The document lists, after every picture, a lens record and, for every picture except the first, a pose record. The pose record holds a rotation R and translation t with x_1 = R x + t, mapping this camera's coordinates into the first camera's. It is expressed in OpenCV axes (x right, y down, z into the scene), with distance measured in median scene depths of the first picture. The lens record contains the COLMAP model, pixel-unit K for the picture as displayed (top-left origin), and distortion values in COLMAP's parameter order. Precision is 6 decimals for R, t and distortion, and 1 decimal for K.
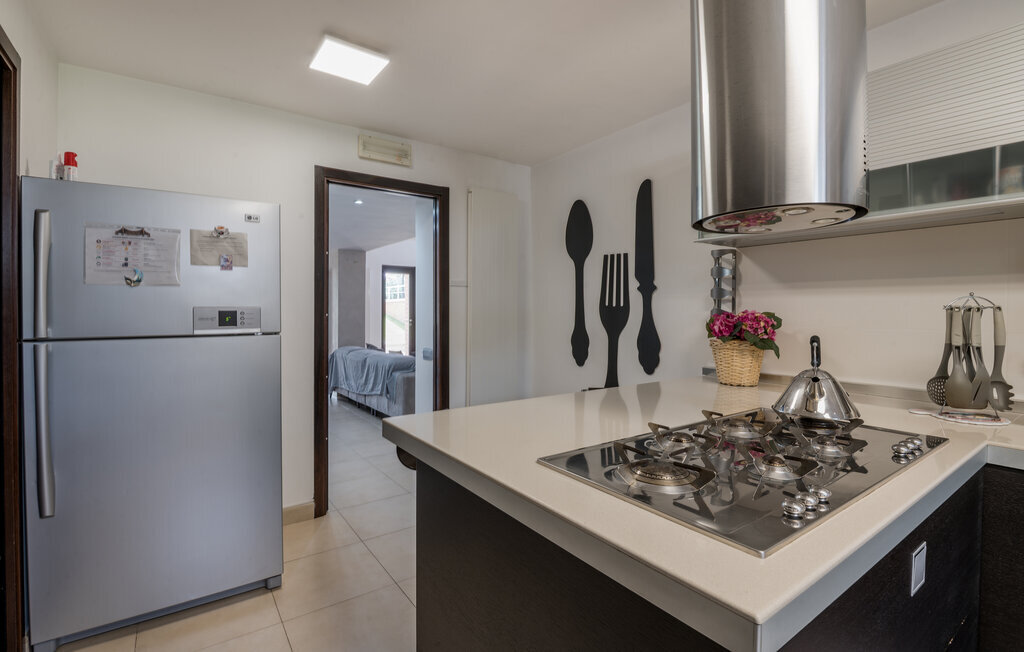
lens RADIAL K [[467.7, 0, 509.3], [0, 467.7, 316.7], [0, 0, 1]] dist [-0.004892, -0.001013]
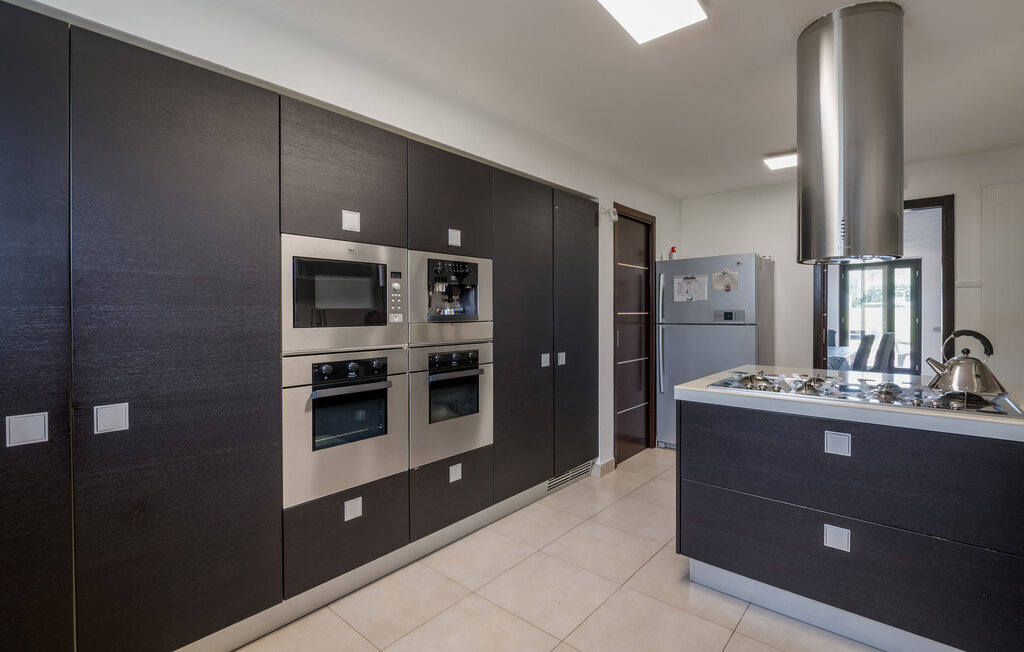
lens RADIAL K [[467.7, 0, 511.3], [0, 467.7, 318.6], [0, 0, 1]] dist [-0.004892, -0.001013]
pose [[0.235566, 0.010461, -0.971802, 1.180487], [-0.009652, 0.999918, 0.008424, 0.007474], [0.971811, 0.007395, 0.235647, -0.378193]]
